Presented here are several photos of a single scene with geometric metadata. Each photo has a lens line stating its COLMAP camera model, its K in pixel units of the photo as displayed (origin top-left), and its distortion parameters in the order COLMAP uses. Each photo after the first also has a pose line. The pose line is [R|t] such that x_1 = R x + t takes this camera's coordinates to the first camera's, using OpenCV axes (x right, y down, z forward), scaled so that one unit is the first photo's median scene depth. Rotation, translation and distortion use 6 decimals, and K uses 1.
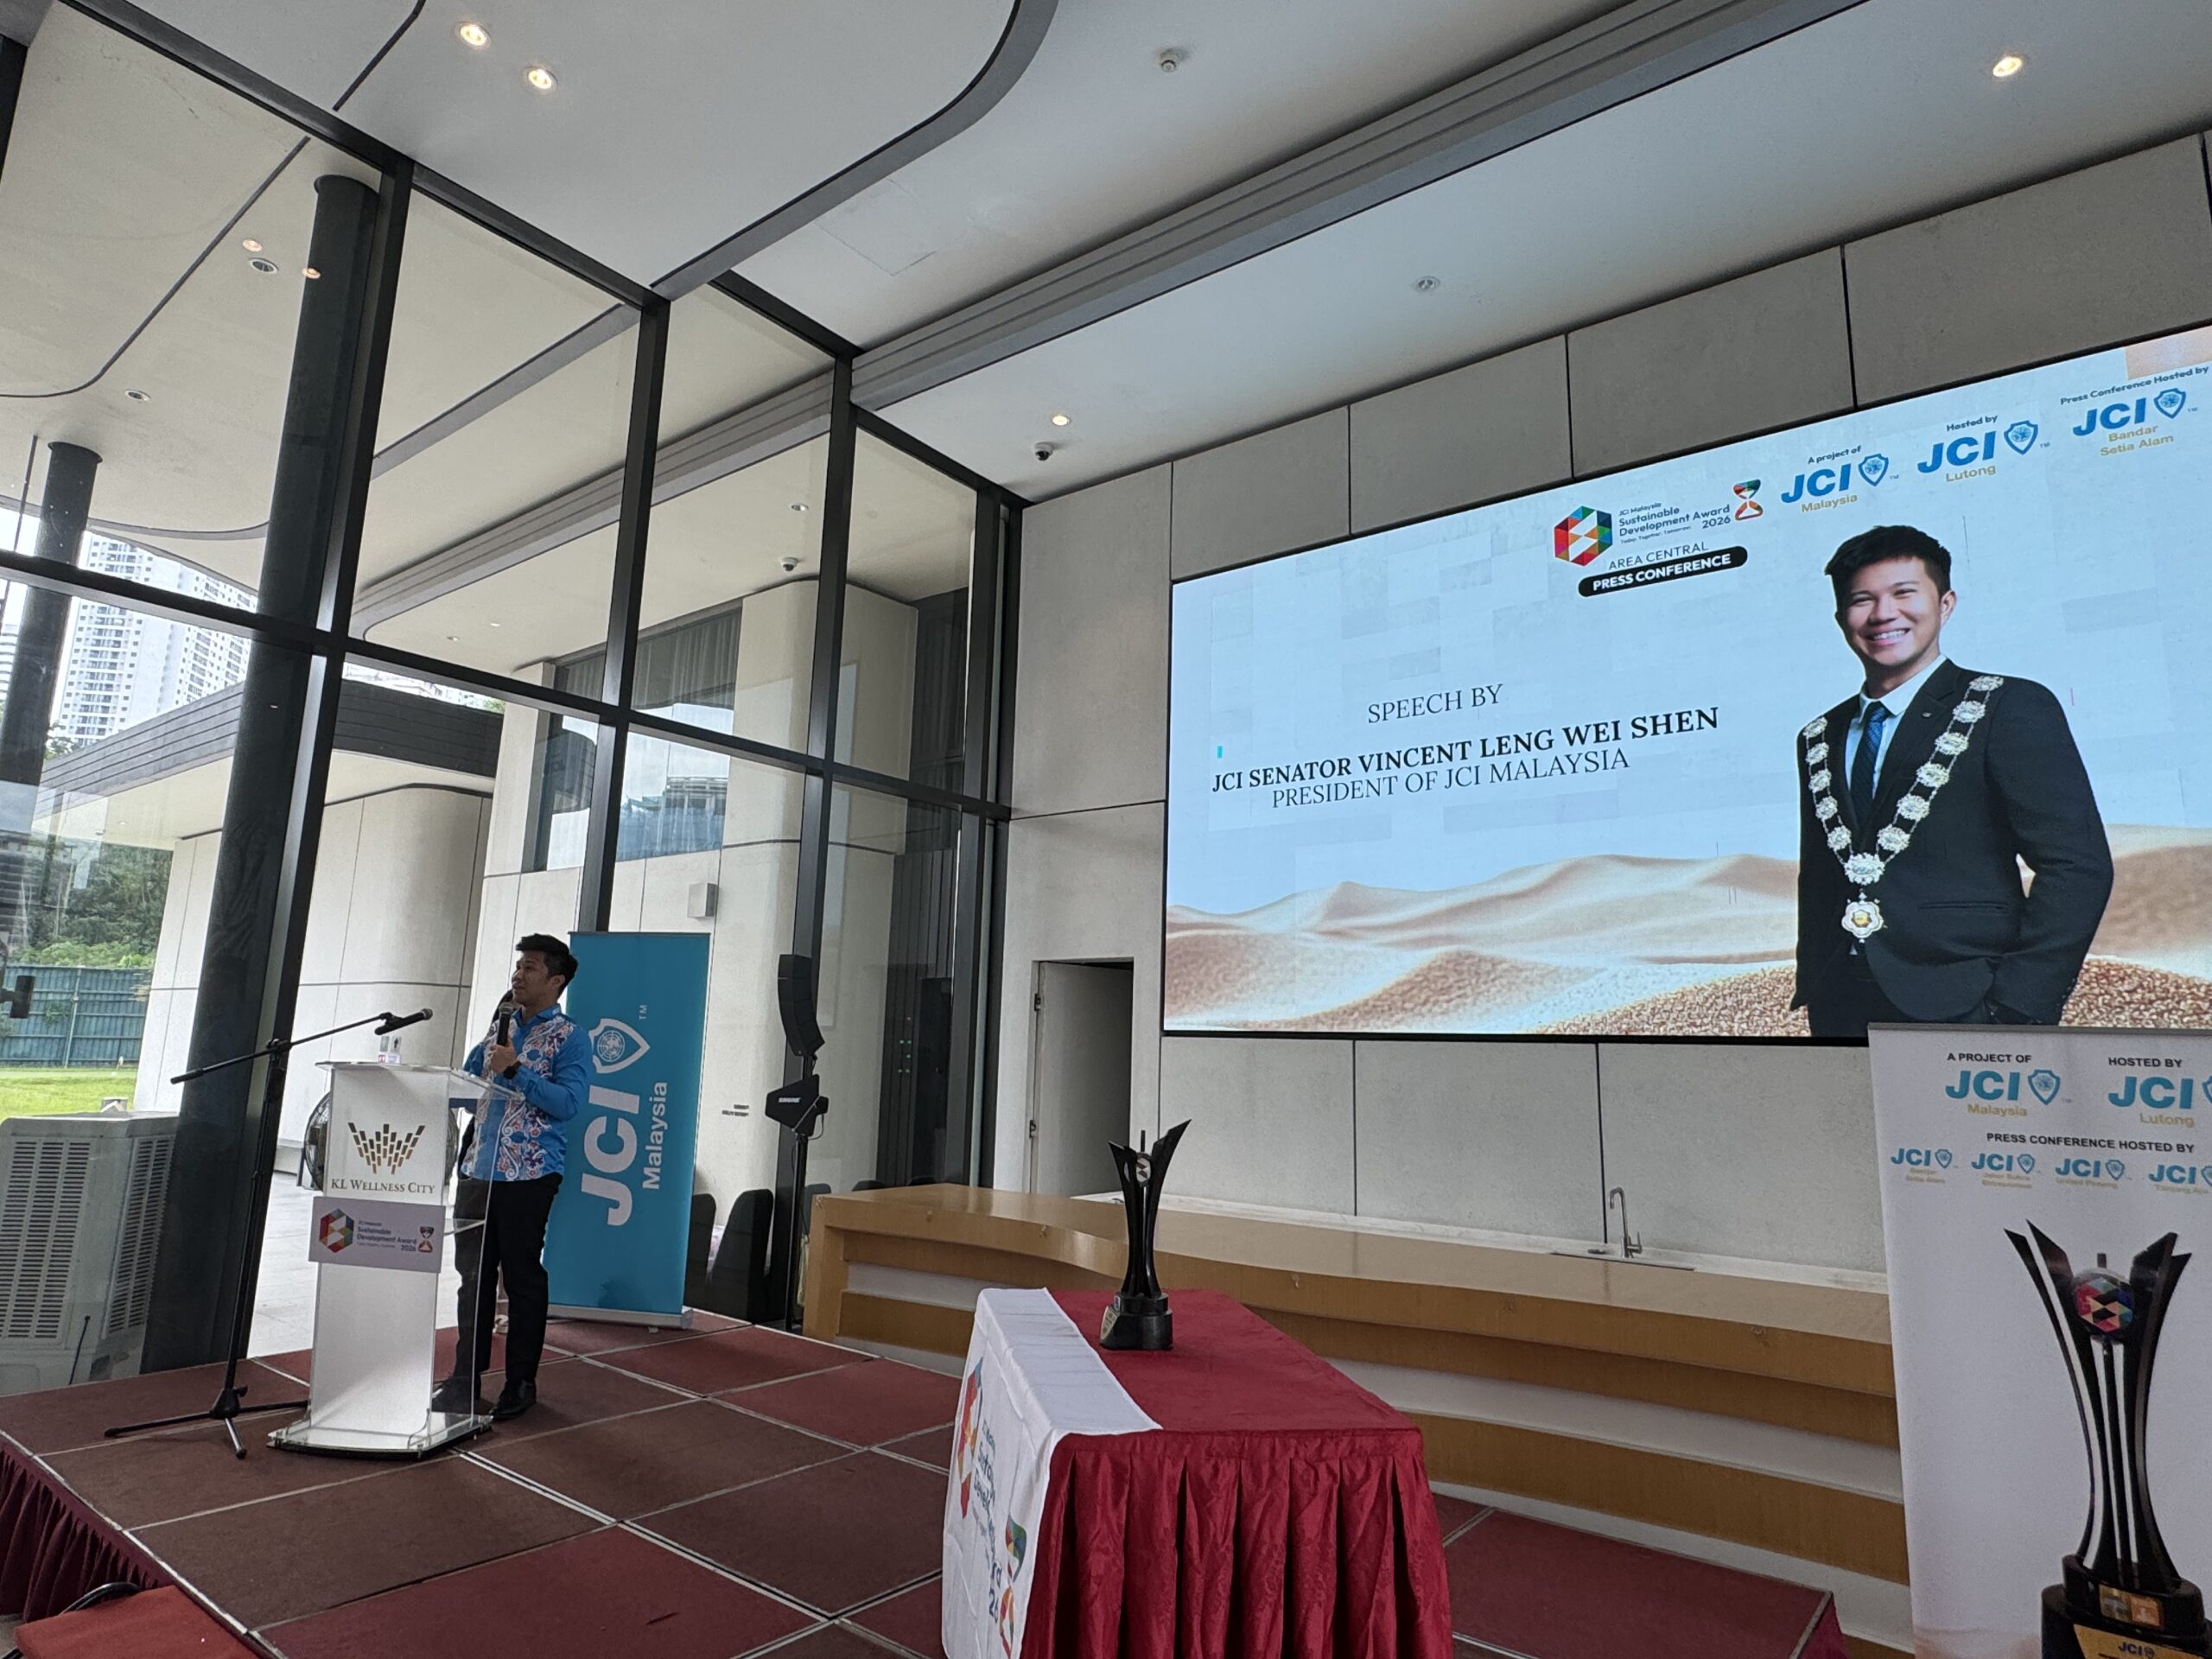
lens RADIAL K [[1250.5, 0, 1105.2], [0, 1250.5, 828.6], [0, 0, 1]] dist [-0.000891, 0.000937]
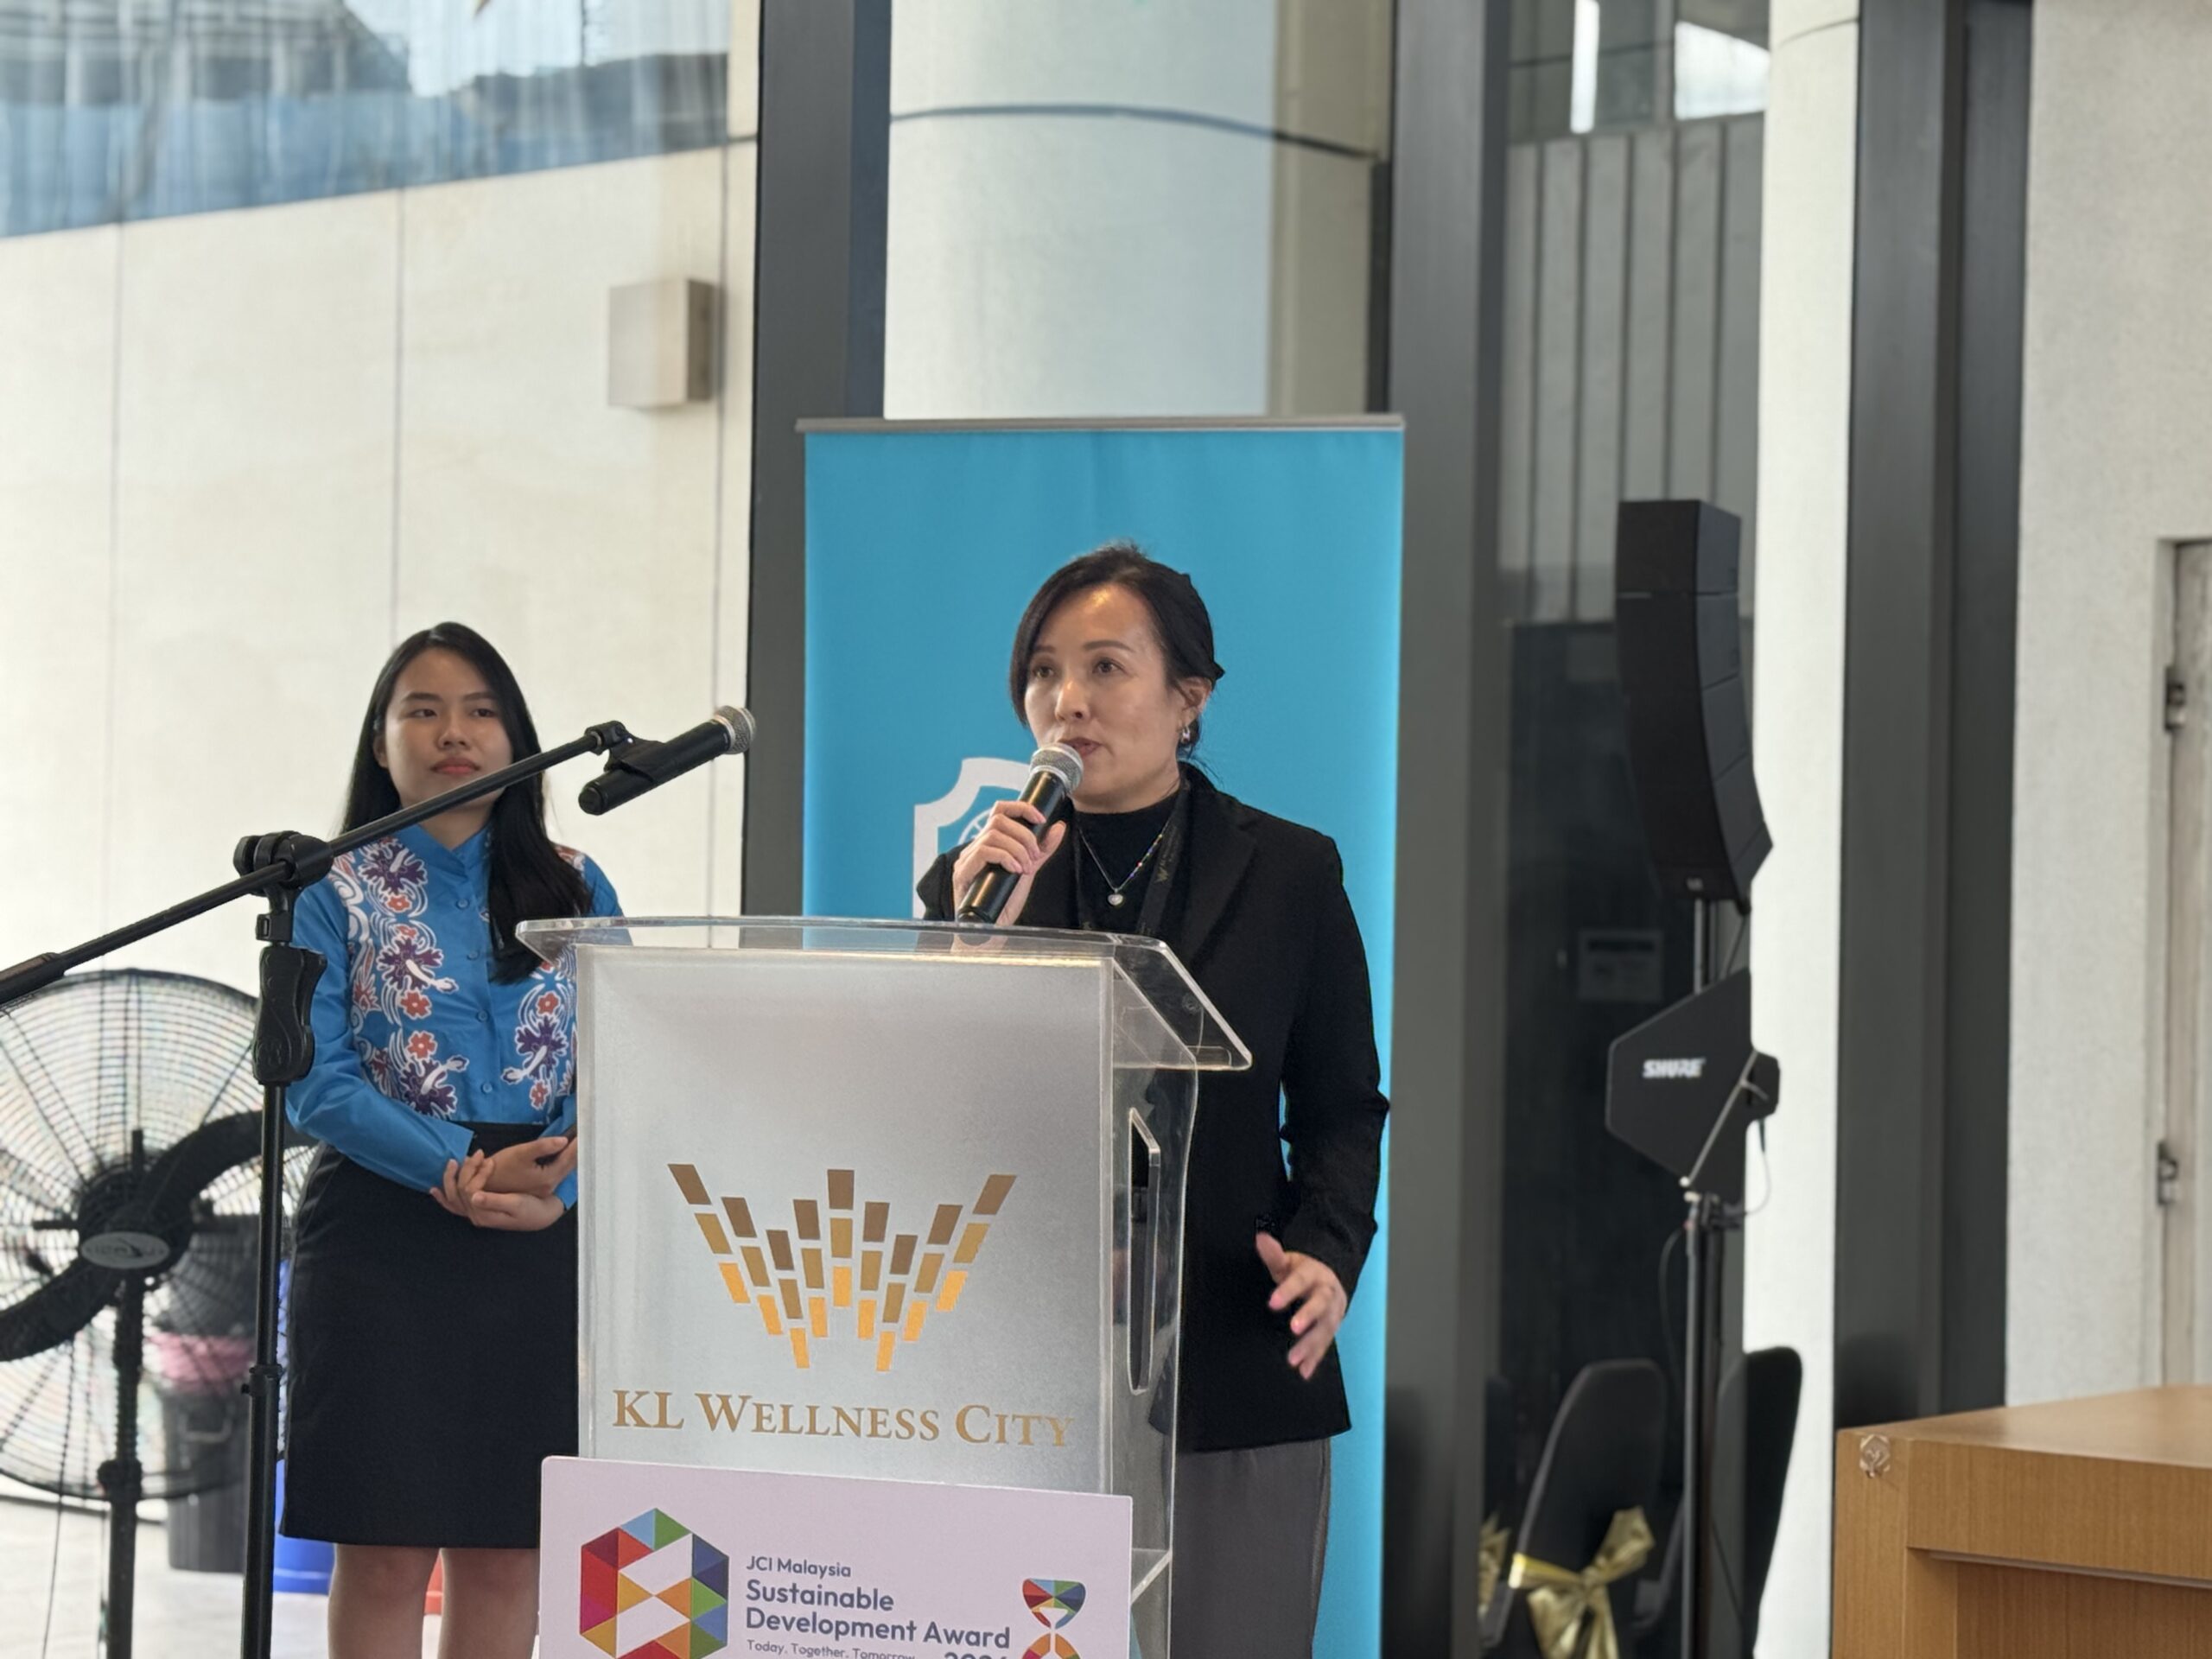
lens RADIAL K [[4332.3, 0, 1103.5], [0, 4332.3, 822.4], [0, 0, 1]] dist [0.146051, 0.000000]
pose [[0.998544, -0.007318, -0.053448, -0.322224], [0.015619, 0.987541, 0.156588, 0.025838], [0.051637, -0.157195, 0.986217, 0.122293]]
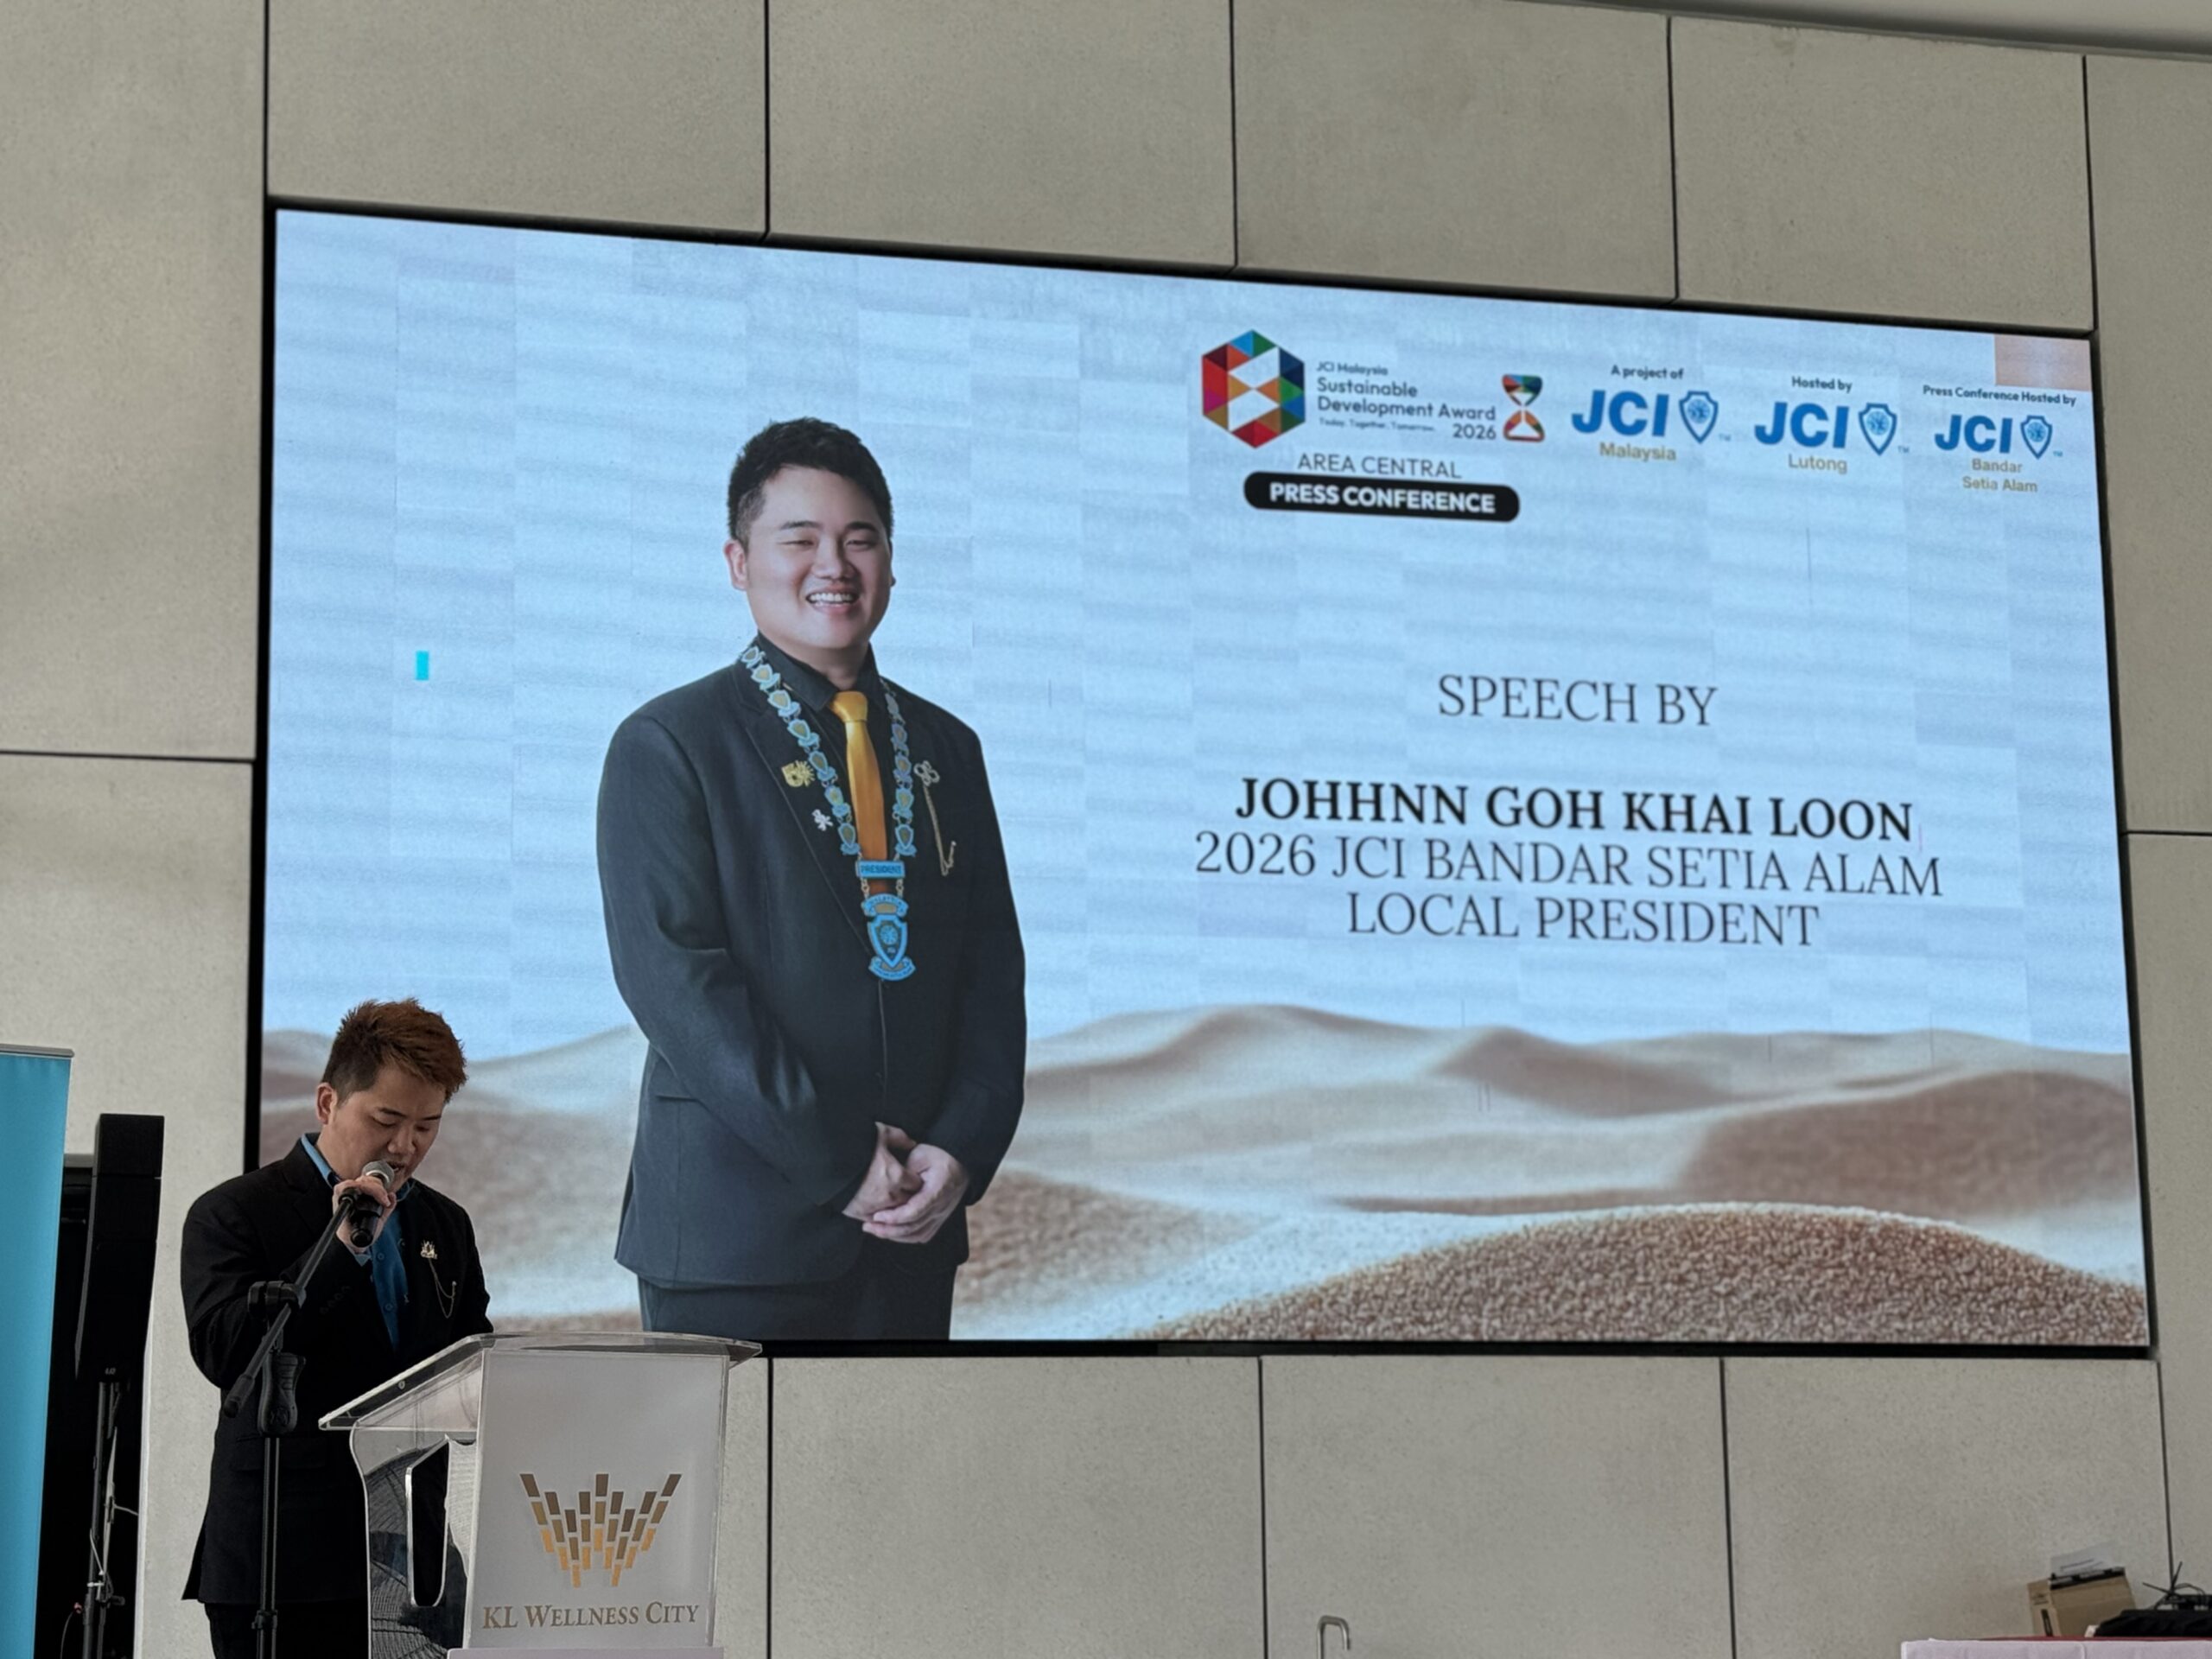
lens RADIAL K [[4197.0, 0, 1100.3], [0, 4197.0, 823.3], [0, 0, 1]] dist [0.140580, 0.000000]
pose [[0.594196, 0.106195, 0.797279, -1.134761], [-0.113717, 0.992380, -0.047431, 0.039453], [-0.796241, -0.062480, 0.601745, -0.016069]]
